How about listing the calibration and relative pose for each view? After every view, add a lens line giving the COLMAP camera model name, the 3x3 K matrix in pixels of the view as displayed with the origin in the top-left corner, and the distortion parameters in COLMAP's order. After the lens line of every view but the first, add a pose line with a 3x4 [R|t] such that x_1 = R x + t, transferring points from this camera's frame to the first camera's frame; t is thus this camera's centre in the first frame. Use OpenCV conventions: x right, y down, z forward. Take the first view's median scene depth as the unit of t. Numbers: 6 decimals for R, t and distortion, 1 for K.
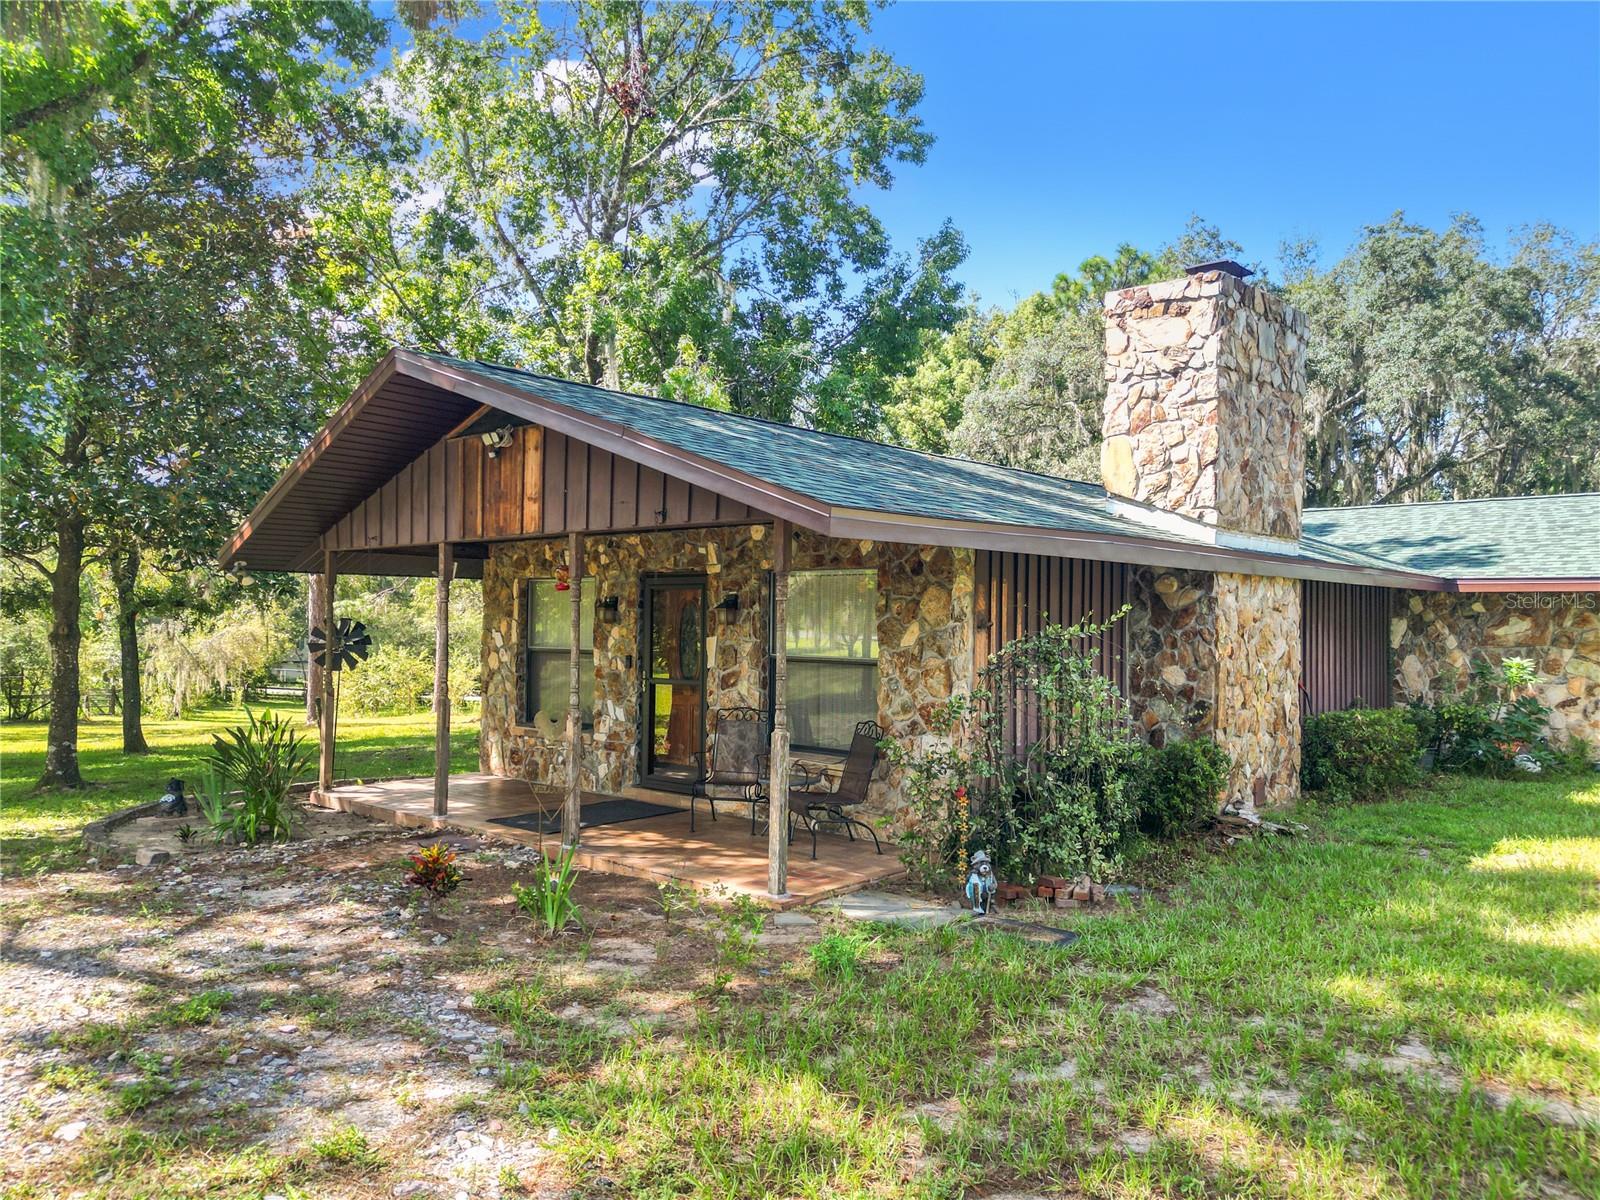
lens RADIAL K [[1130.2, 0, 802.4], [0, 1130.2, 598.9], [0, 0, 1]] dist [0.056434, -0.044980]
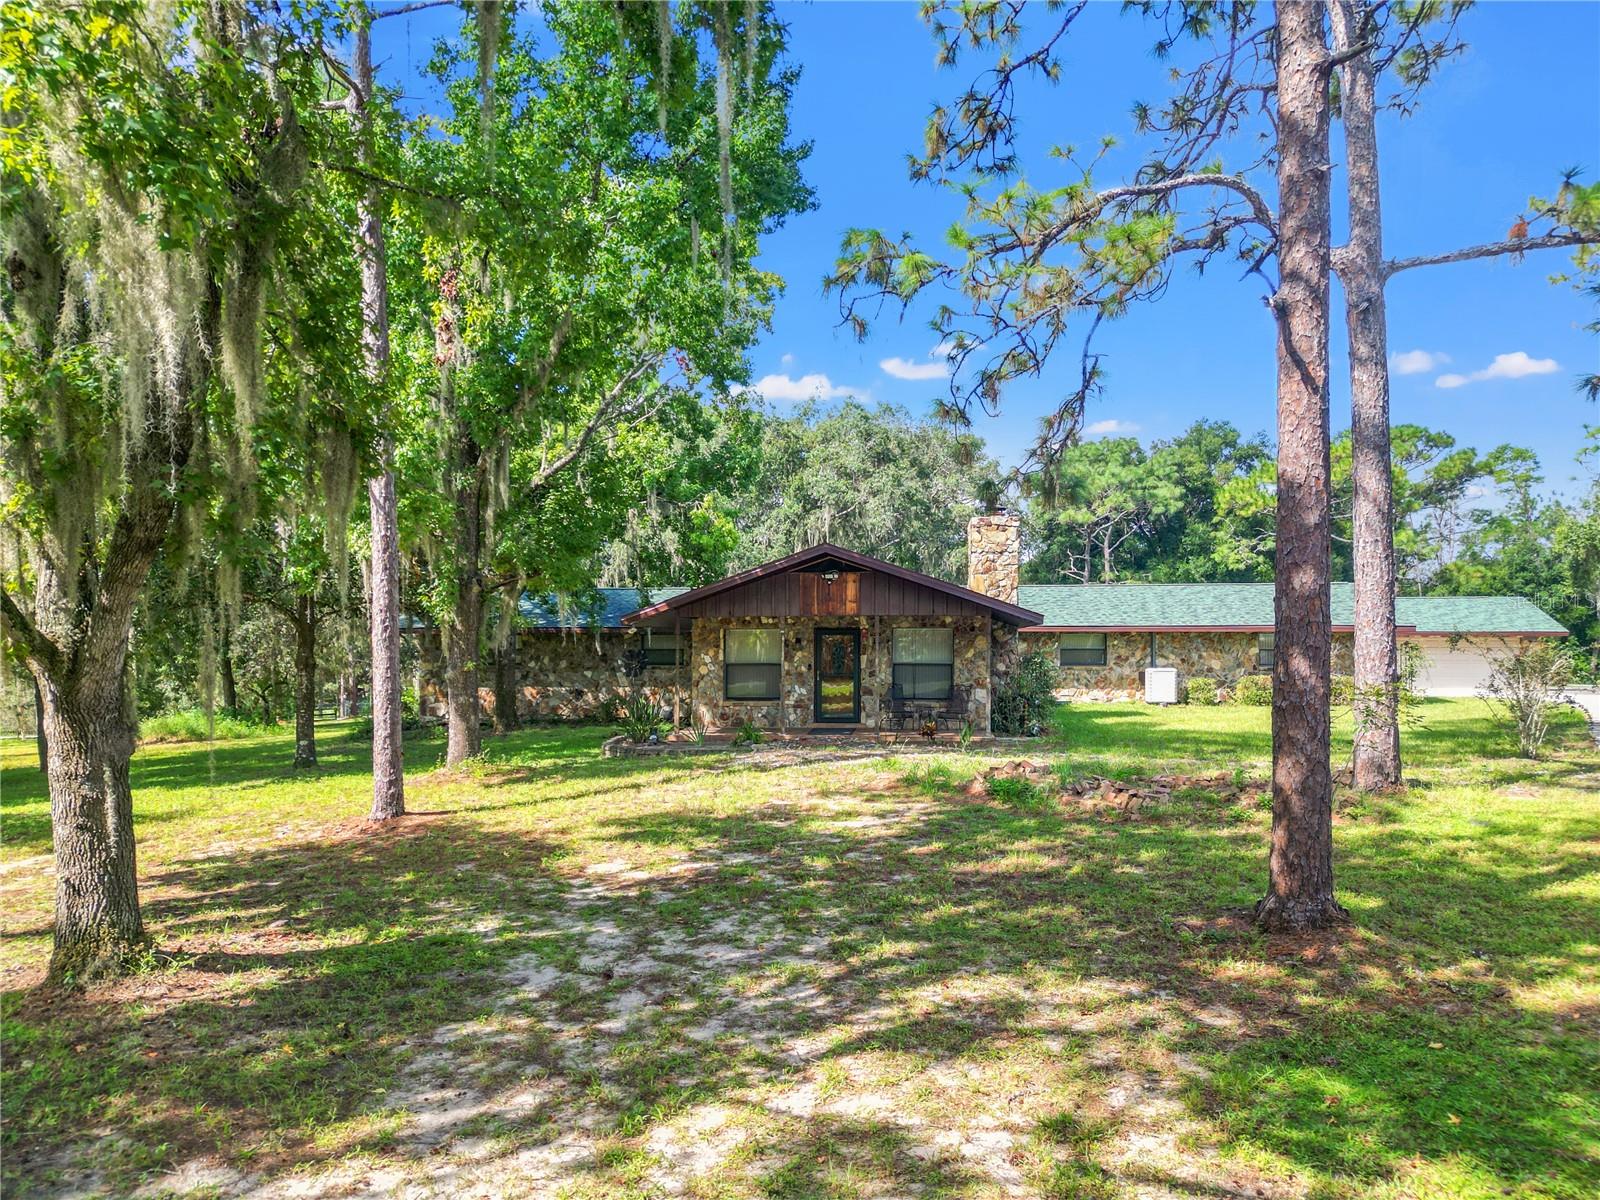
lens RADIAL K [[1130.2, 0, 795.4], [0, 1130.2, 608.8], [0, 0, 1]] dist [0.056434, -0.044980]
pose [[0.821984, 0.010512, 0.569414, -1.558246], [-0.003848, 0.999909, -0.012905, -0.033422], [-0.569498, 0.008417, 0.821950, -0.880866]]
